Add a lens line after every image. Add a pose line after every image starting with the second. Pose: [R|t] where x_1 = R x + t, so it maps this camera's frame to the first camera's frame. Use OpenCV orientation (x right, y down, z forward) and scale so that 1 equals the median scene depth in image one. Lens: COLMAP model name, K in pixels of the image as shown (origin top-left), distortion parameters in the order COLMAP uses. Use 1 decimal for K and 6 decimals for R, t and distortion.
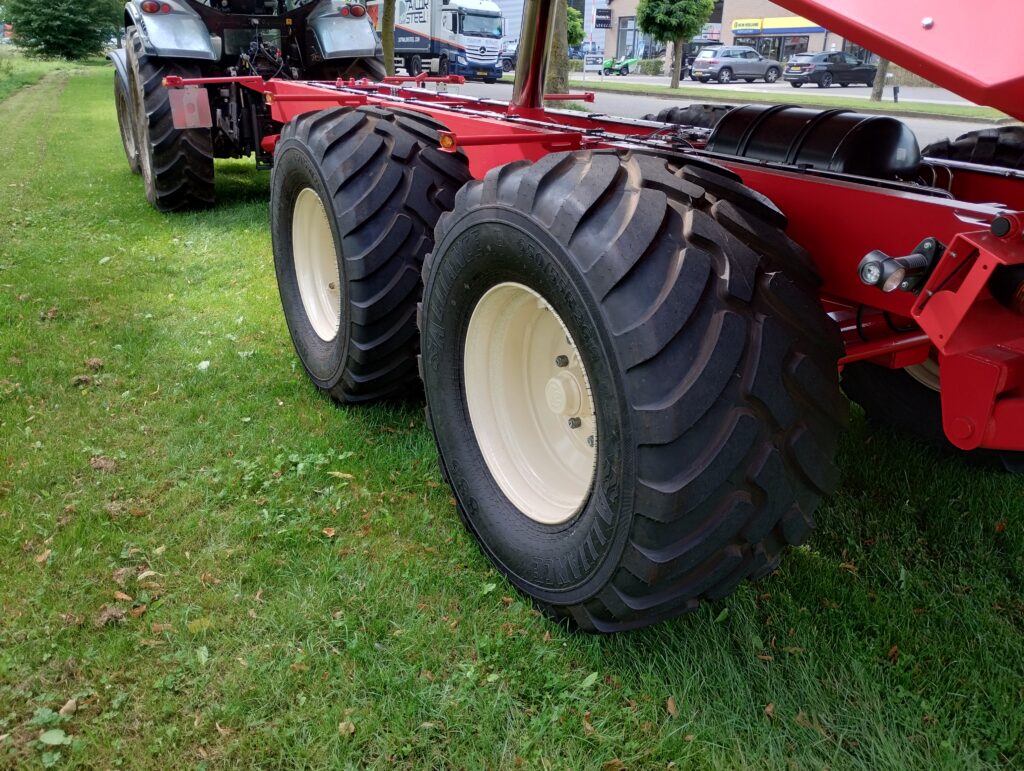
lens RADIAL K [[866.9, 0, 512.0], [0, 866.9, 385.5], [0, 0, 1]] dist [0.104957, -0.167462]
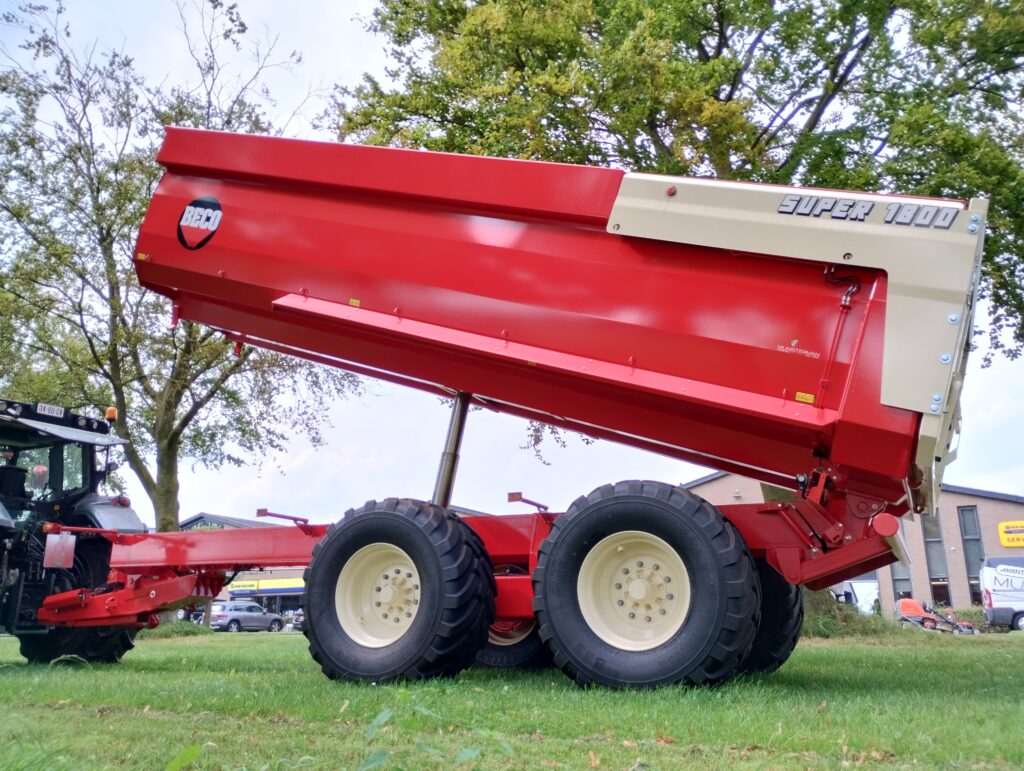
lens RADIAL K [[866.9, 0, 512.0], [0, 866.9, 385.5], [0, 0, 1]] dist [0.104957, -0.167462]
pose [[0.830131, 0.130682, 0.542037, -0.100332], [0.216702, 0.820099, -0.529601, 0.046451], [-0.513734, 0.557099, 0.652471, -0.032080]]
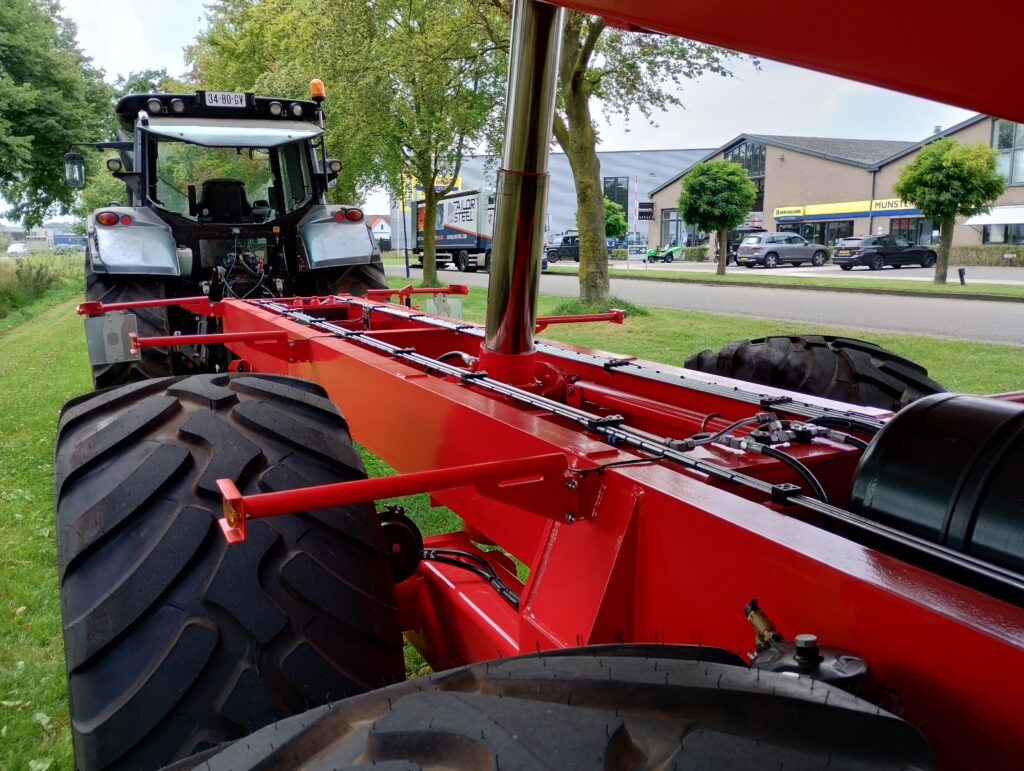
lens RADIAL K [[863.6, 0, 512.0], [0, 863.6, 385.5], [0, 0, 1]] dist [0.028357, 0.001649]
pose [[0.997820, -0.022520, -0.062034, 0.007616], [0.009714, 0.979859, -0.199455, -0.022598], [0.065276, 0.198418, 0.977941, 0.052891]]
